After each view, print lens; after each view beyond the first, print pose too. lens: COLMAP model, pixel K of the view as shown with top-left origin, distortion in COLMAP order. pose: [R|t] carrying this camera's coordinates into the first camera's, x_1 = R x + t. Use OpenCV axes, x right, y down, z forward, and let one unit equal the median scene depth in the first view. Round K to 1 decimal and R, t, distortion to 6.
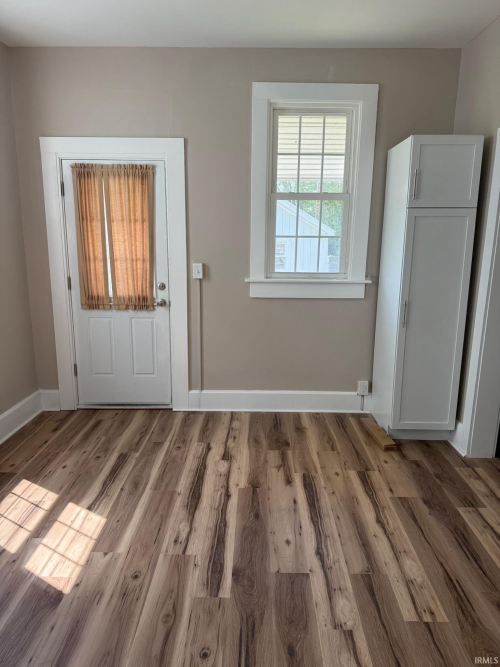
lens RADIAL K [[469.6, 0, 252.5], [0, 469.6, 336.8], [0, 0, 1]] dist [0.025249, -0.029306]
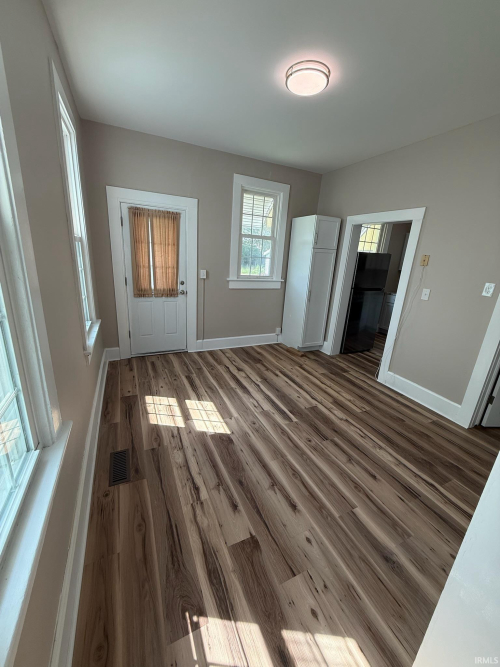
lens RADIAL K [[264.2, 0, 250.9], [0, 264.2, 332.1], [0, 0, 1]] dist [-0.000456, -0.000786]
pose [[0.898485, -0.083068, 0.431074, -0.431066], [0.046777, 0.994460, 0.094136, -0.005156], [-0.436505, -0.064415, 0.897393, -0.016462]]
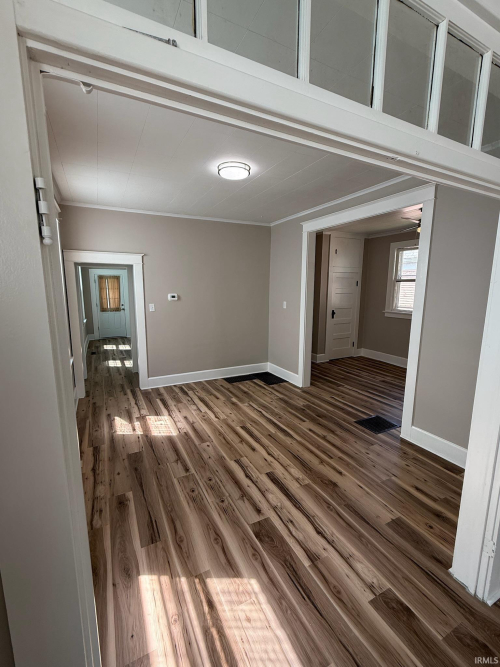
lens RADIAL K [[294.7, 0, 252.8], [0, 294.7, 330.9], [0, 0, 1]] dist [0.001791, 0.000113]
pose [[0.882230, -0.087370, 0.462642, -0.418891], [0.117554, 0.992386, -0.036755, 0.352106], [-0.455908, 0.086812, 0.885783, -1.791326]]
